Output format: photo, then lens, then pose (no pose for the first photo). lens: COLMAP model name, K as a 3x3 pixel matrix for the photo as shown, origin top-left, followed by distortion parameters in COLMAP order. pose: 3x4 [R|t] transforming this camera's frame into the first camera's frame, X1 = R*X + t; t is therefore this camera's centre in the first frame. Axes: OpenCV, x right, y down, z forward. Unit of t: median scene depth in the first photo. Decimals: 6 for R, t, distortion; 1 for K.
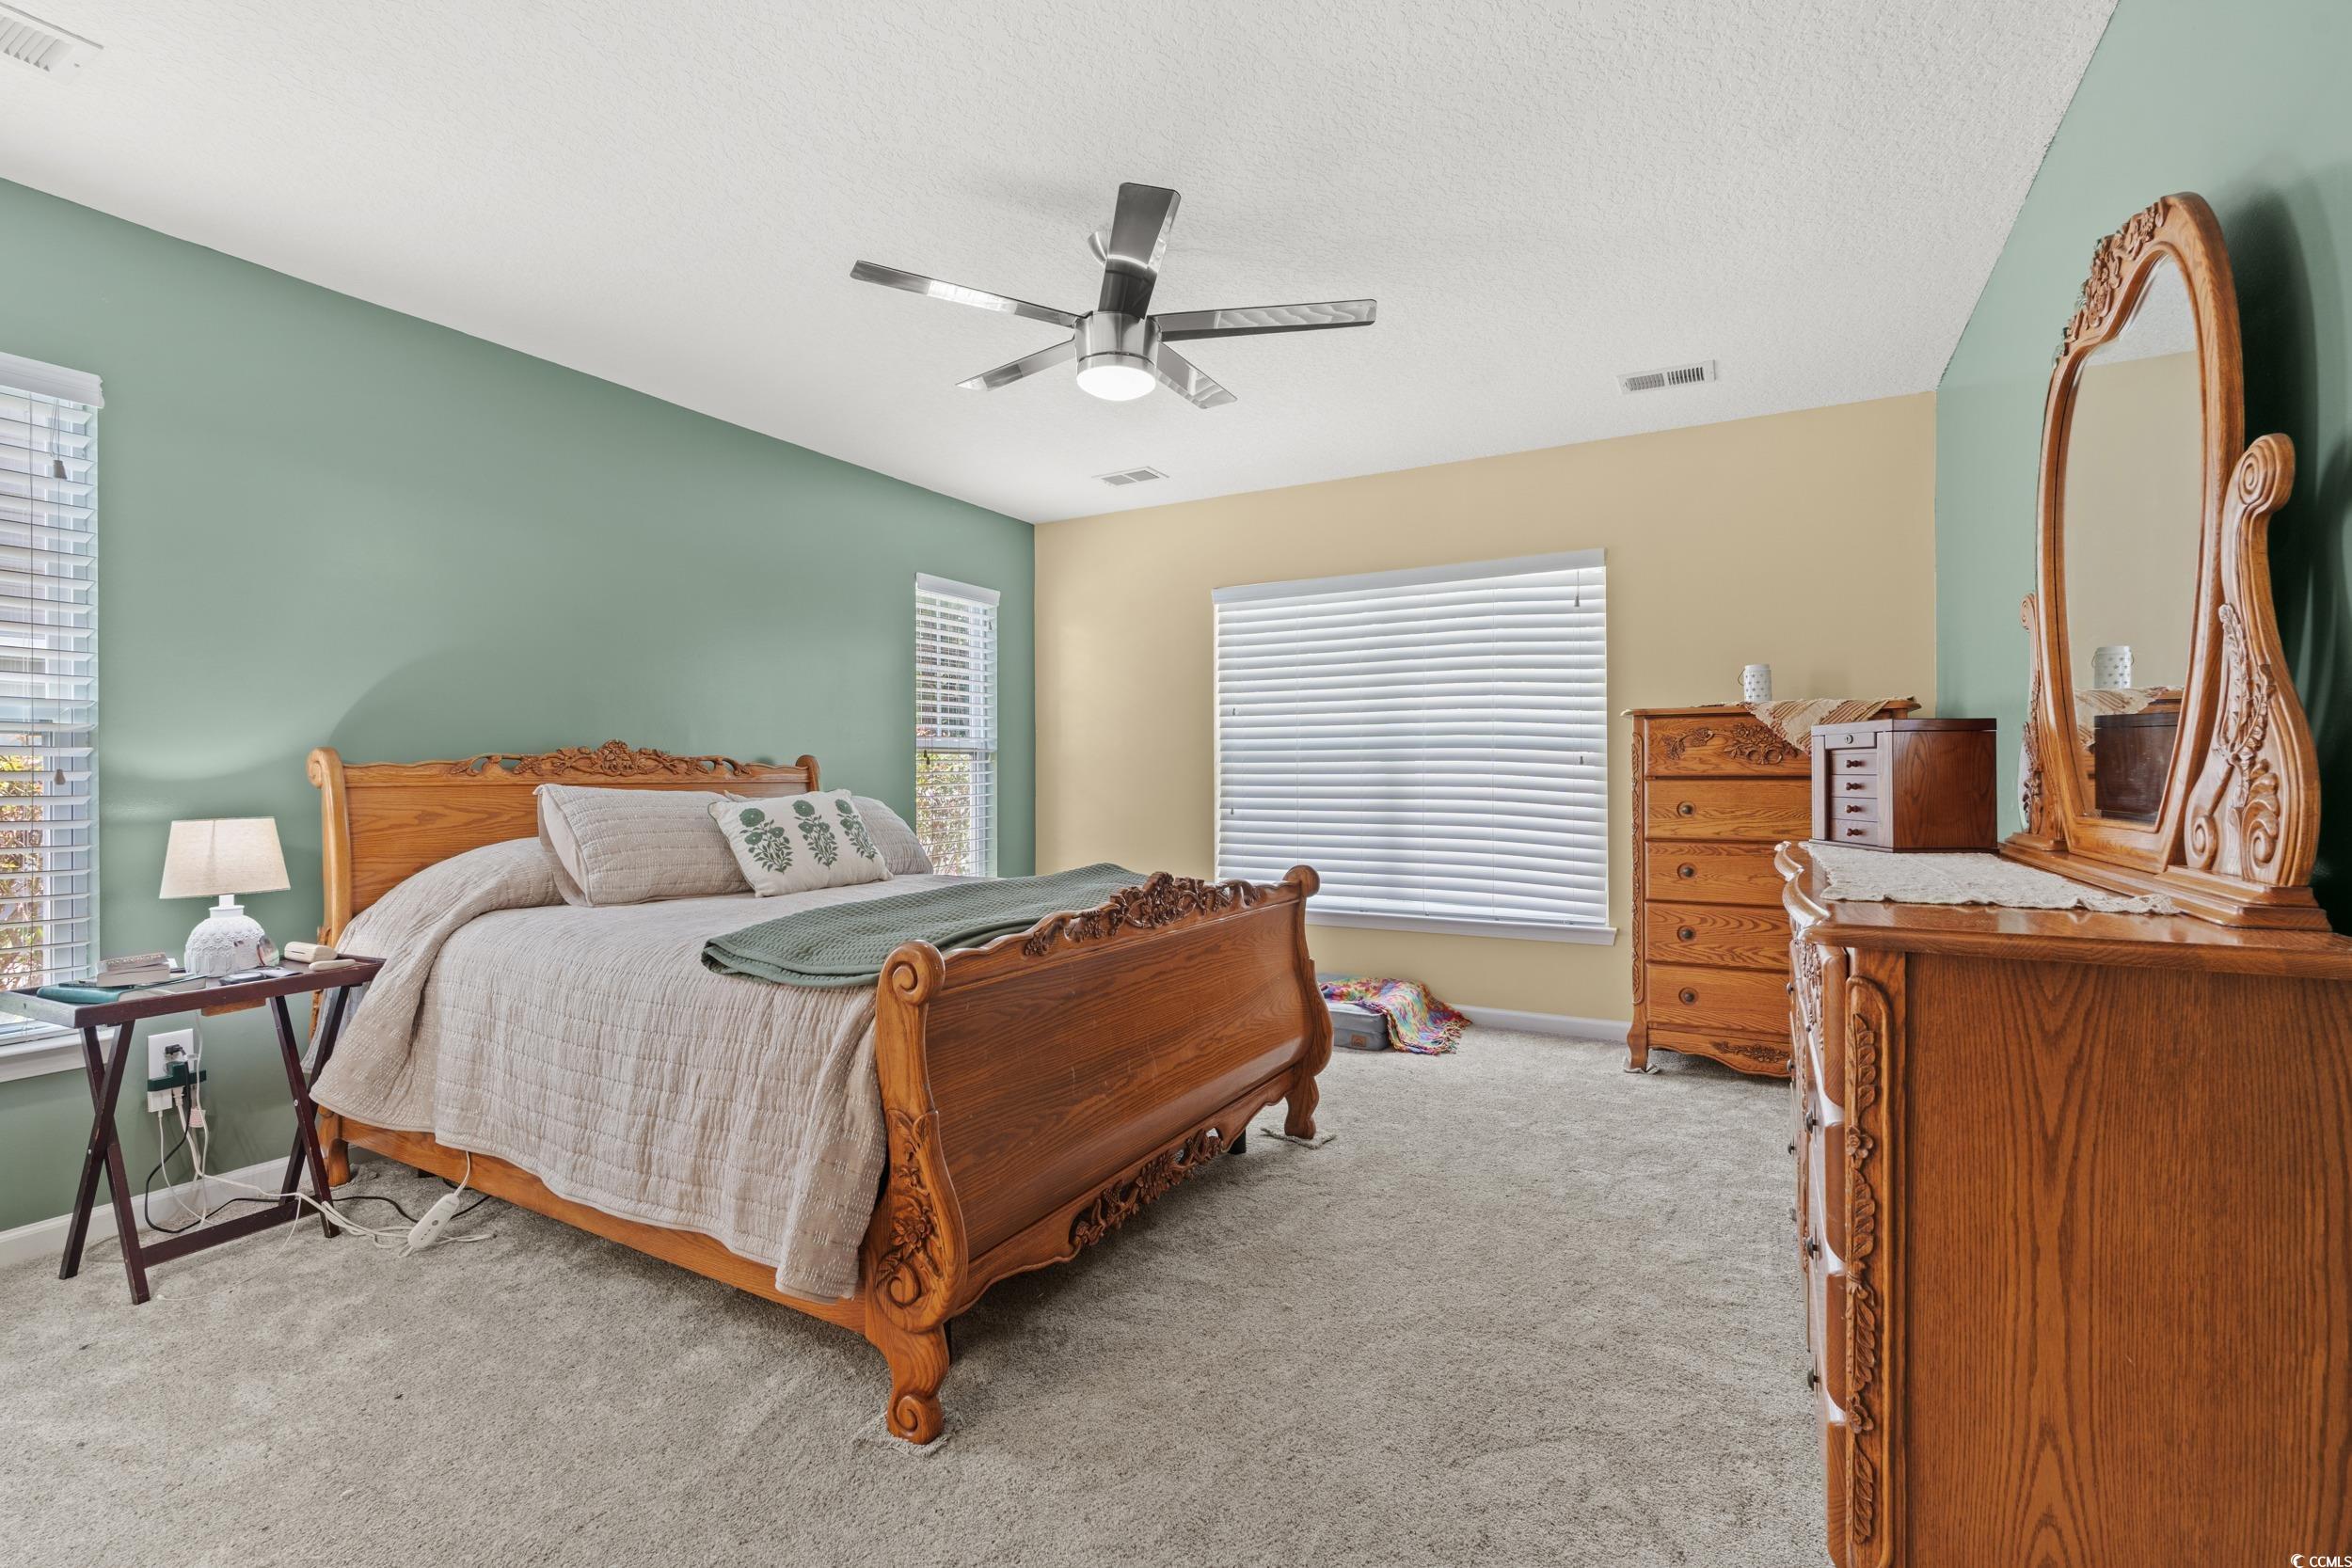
lens RADIAL K [[1056.9, 0, 1177.7], [0, 1056.9, 773.2], [0, 0, 1]] dist [-0.004314, 0.000238]
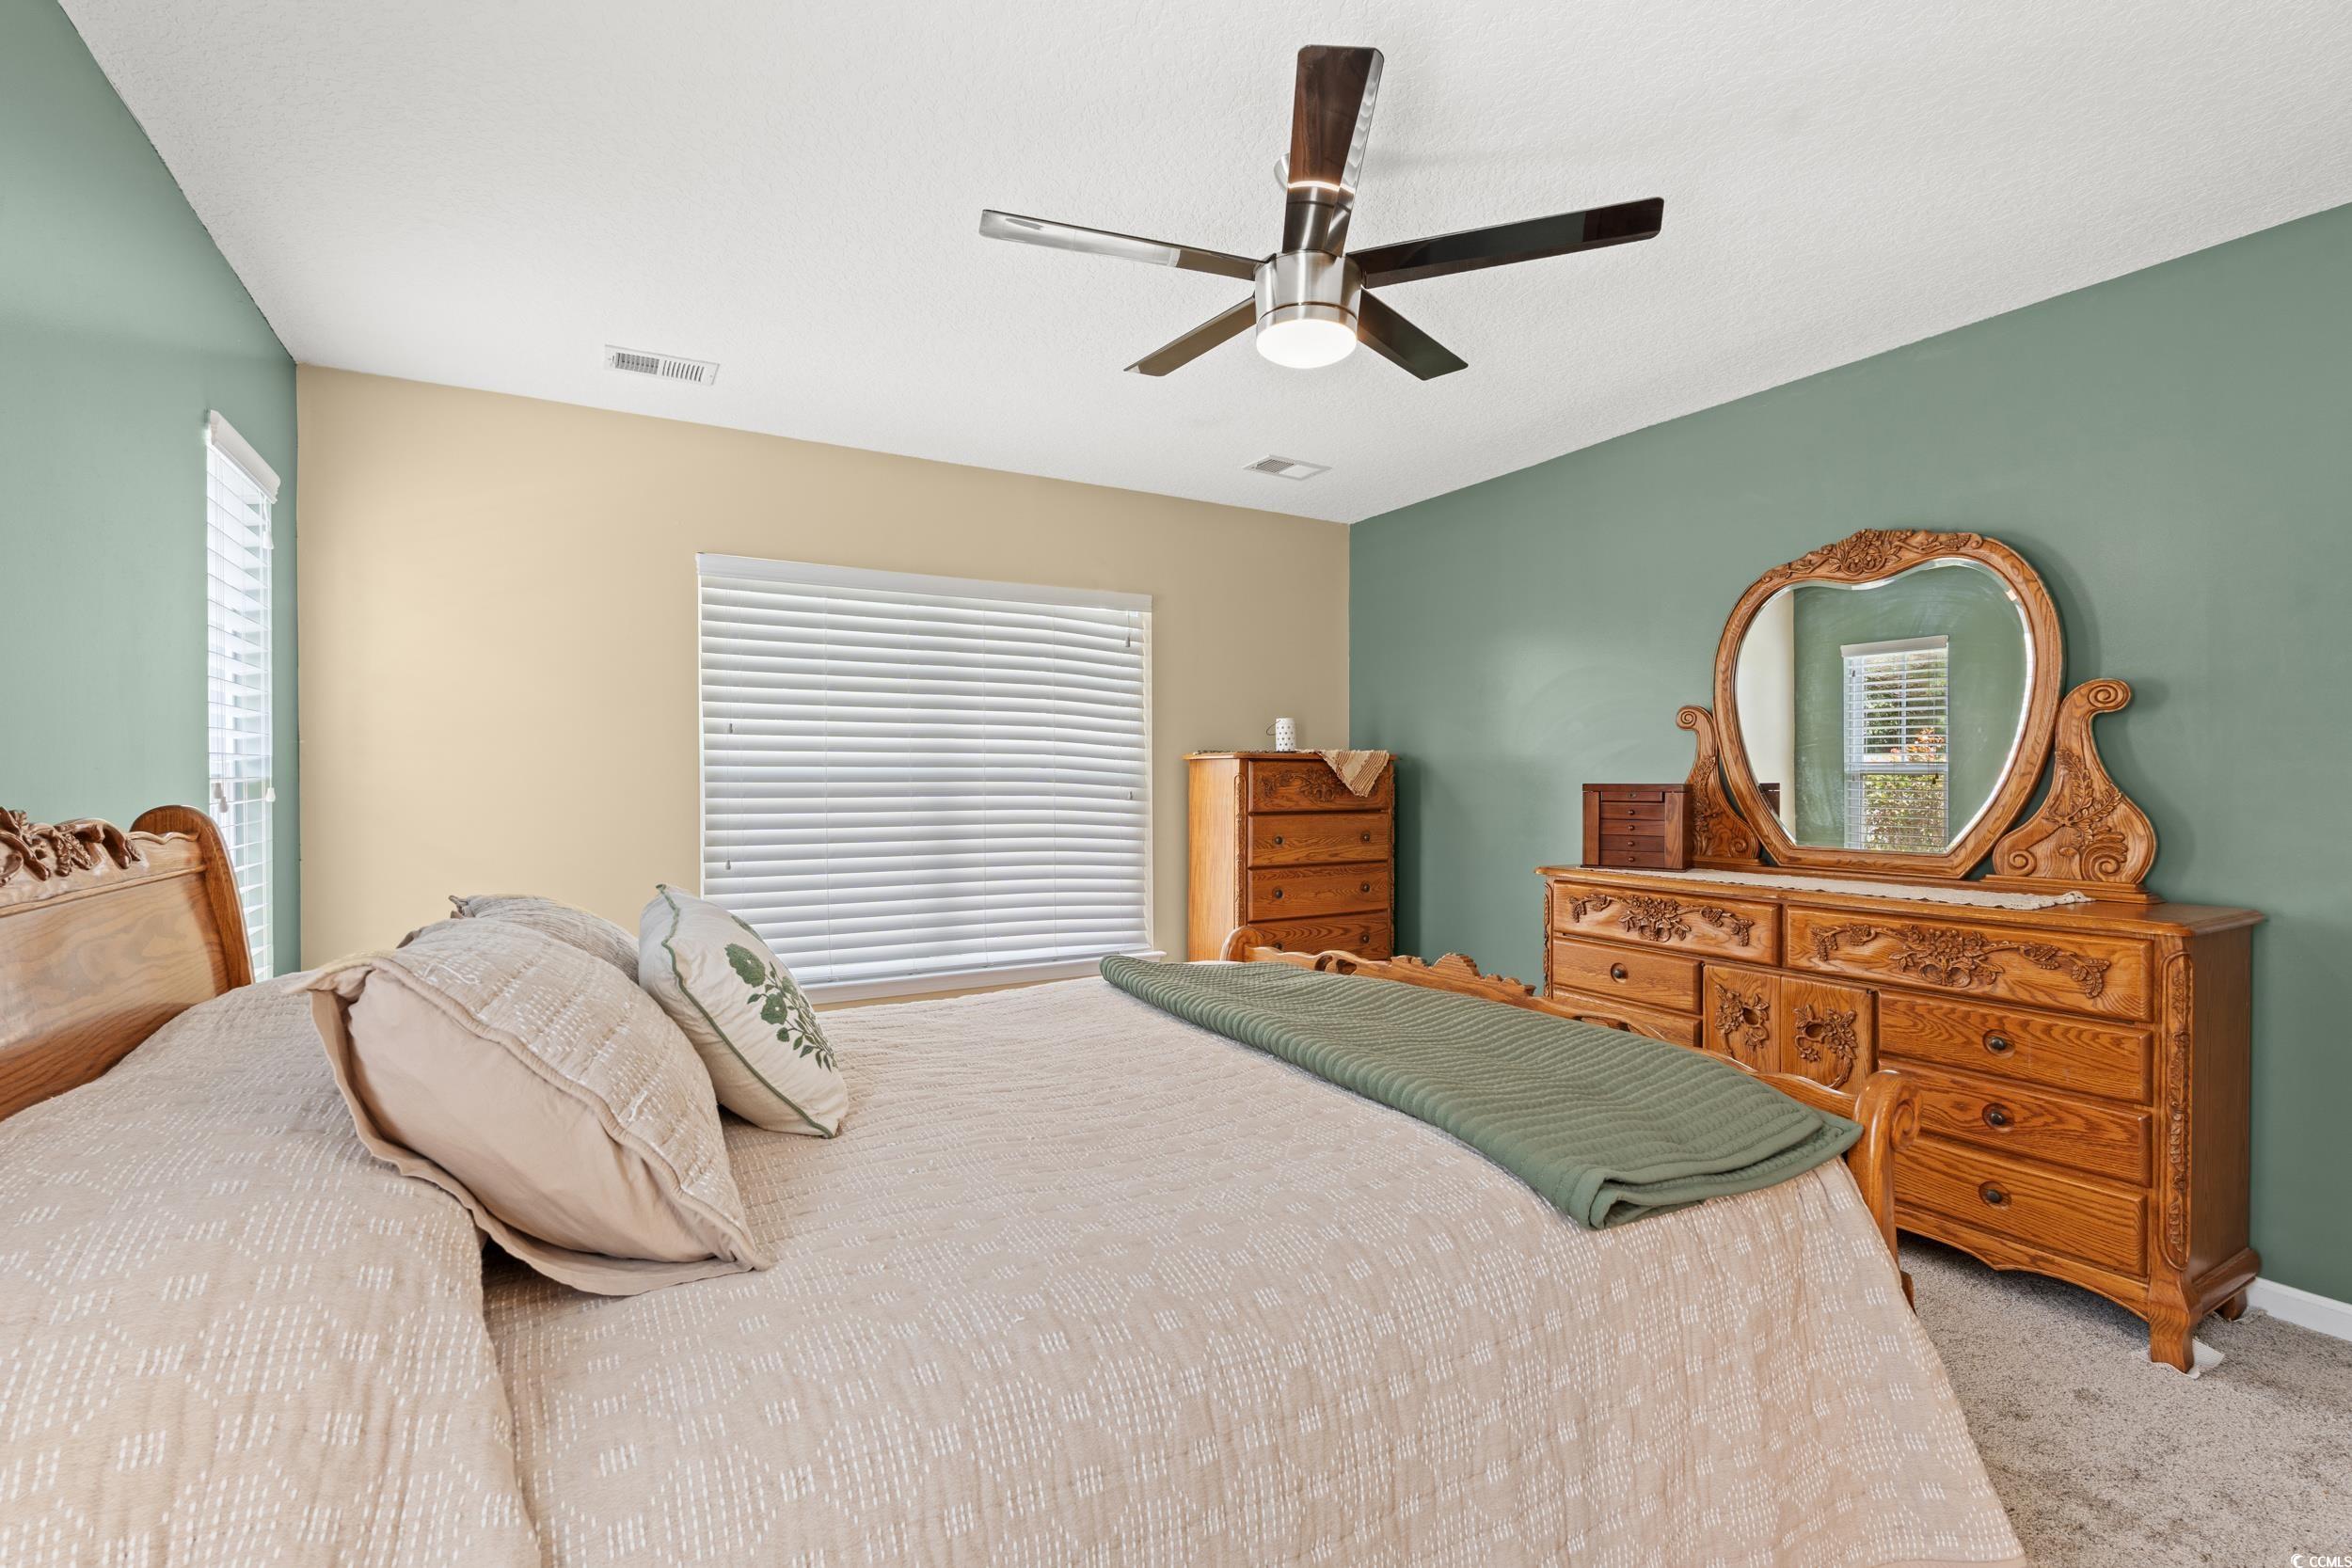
lens RADIAL K [[1040.1, 0, 1176.0], [0, 1040.1, 784.0], [0, 0, 1]] dist [-0.003379, -0.000633]
pose [[0.516893, 0.001851, 0.856048, -0.549101], [-0.000094, 0.999998, -0.002105, -0.024908], [-0.856050, 0.001008, 0.516892, 0.504722]]
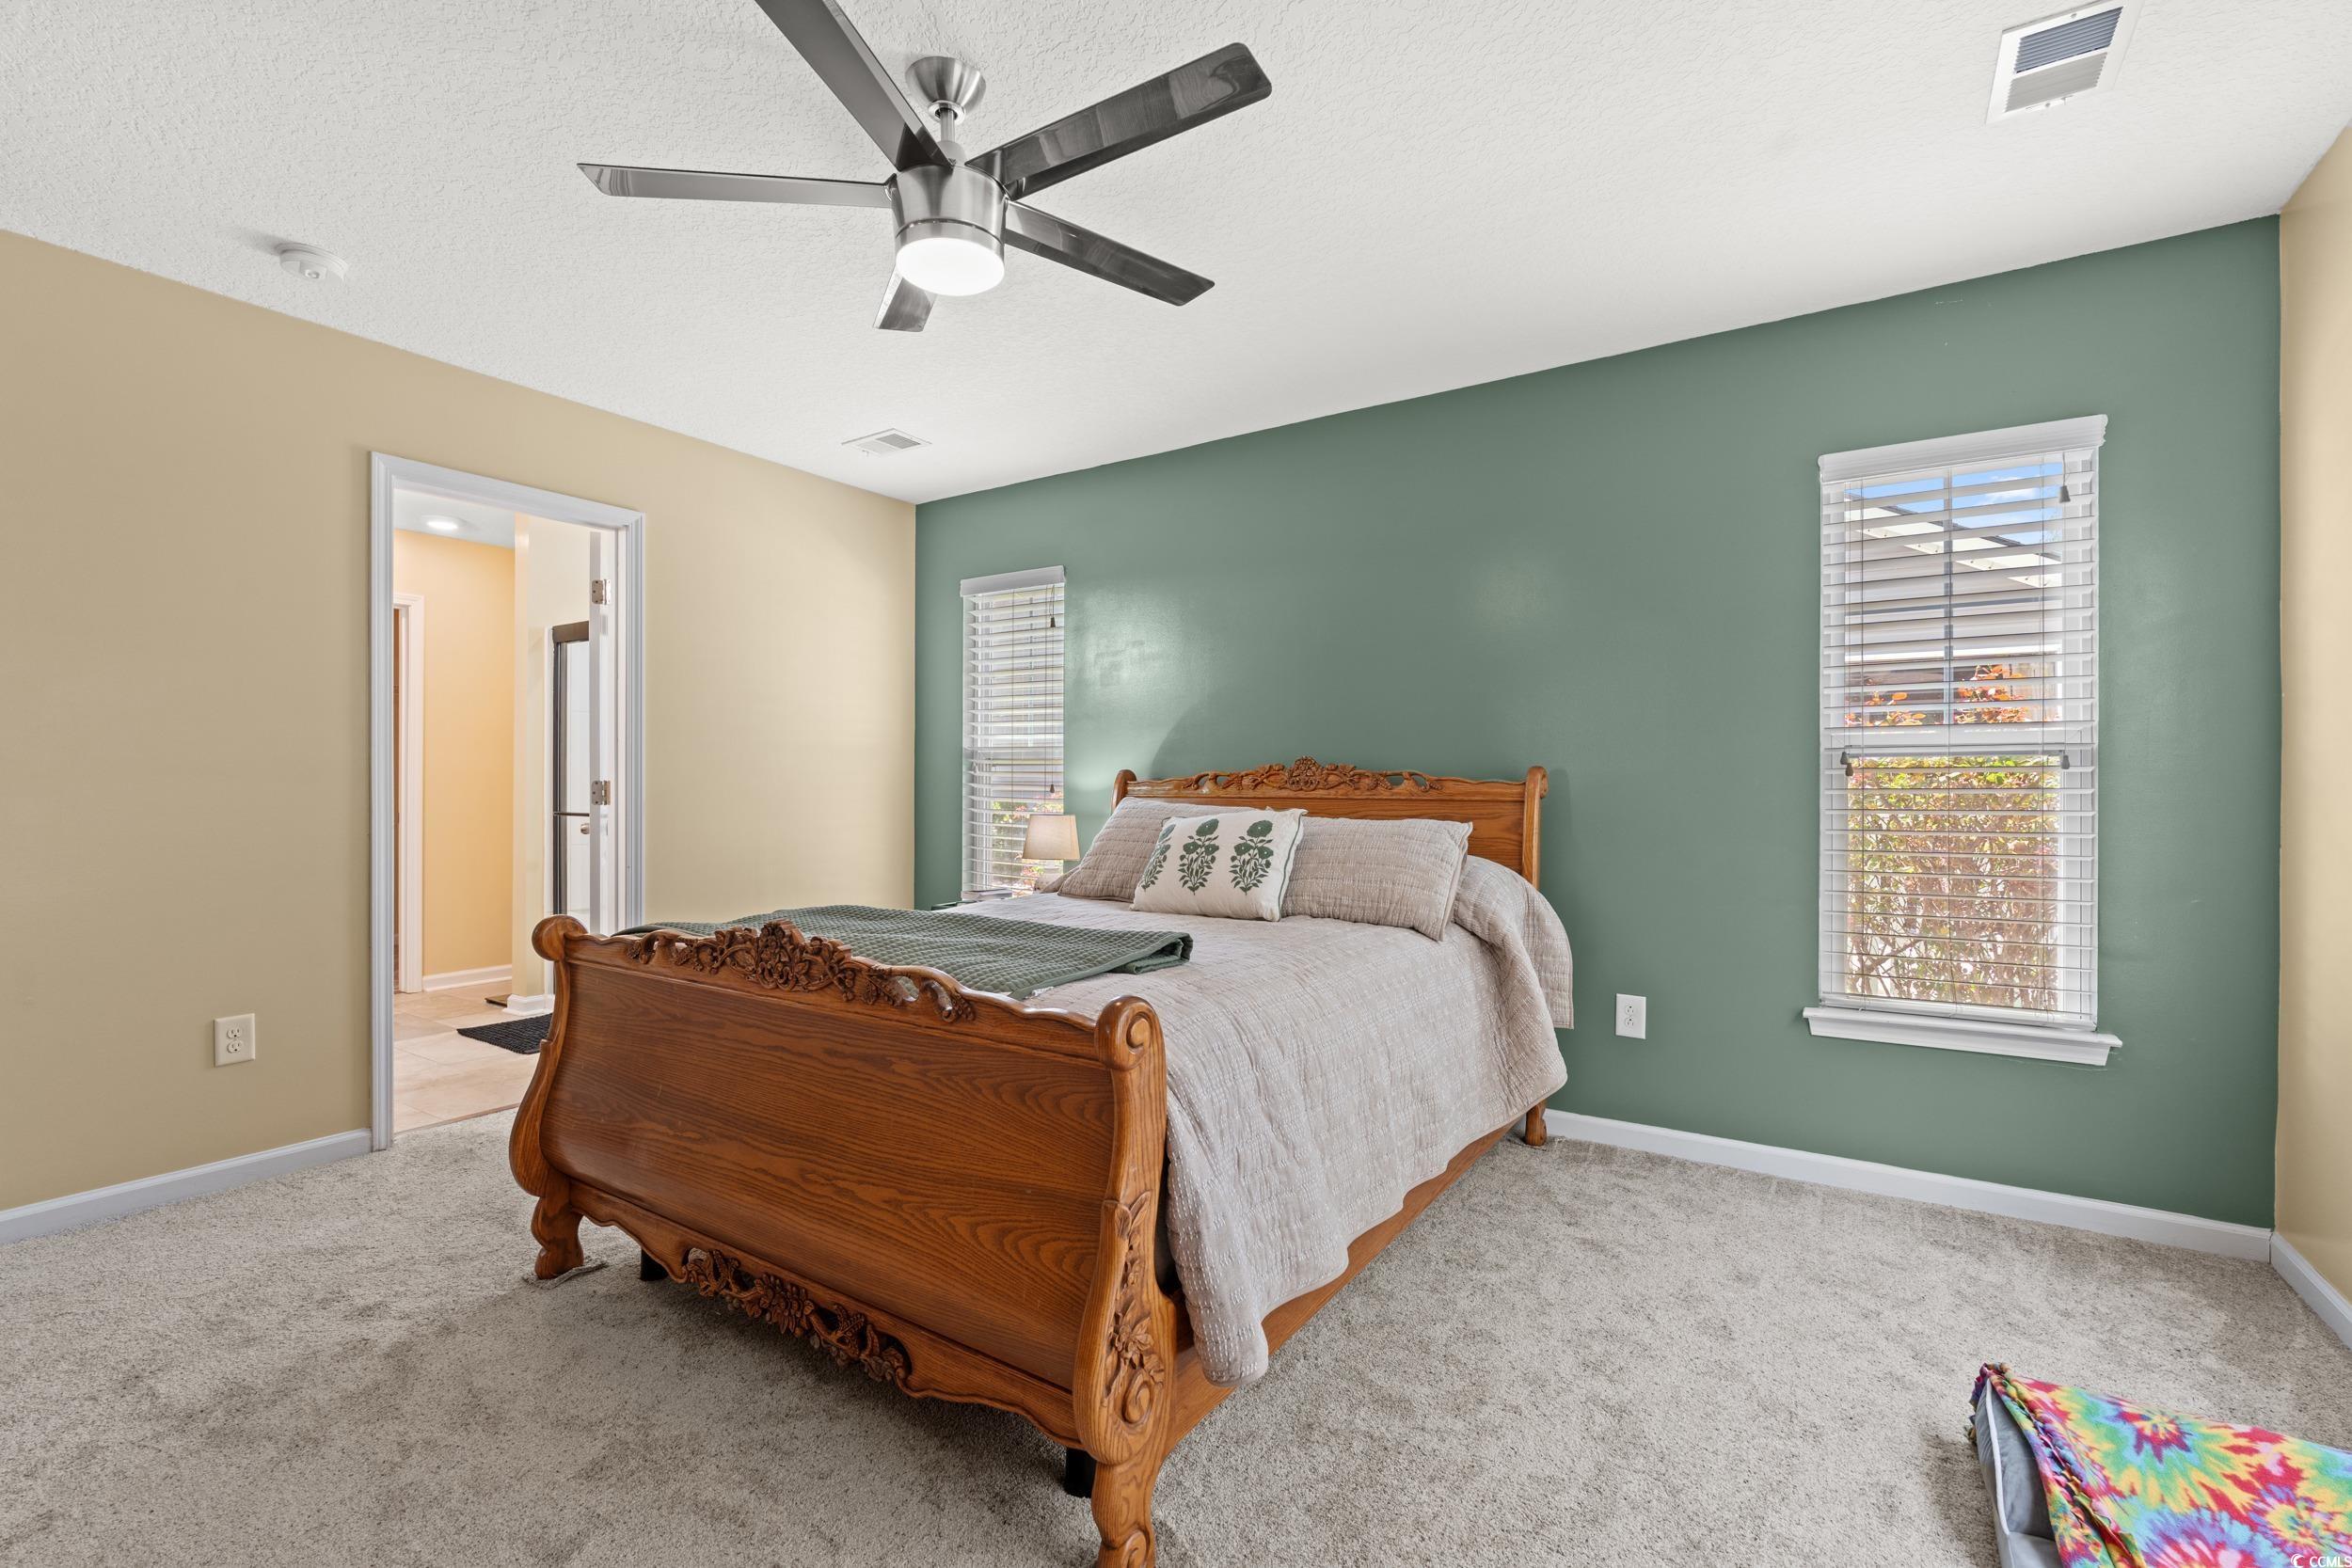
lens RADIAL K [[1040.1, 0, 1176.0], [0, 1040.1, 784.0], [0, 0, 1]] dist [-0.003379, -0.000633]
pose [[-0.067025, -0.000317, -0.997751, 0.481521], [-0.000722, 1.000000, -0.000269, -0.004250], [0.997751, 0.000703, -0.067026, 0.879067]]
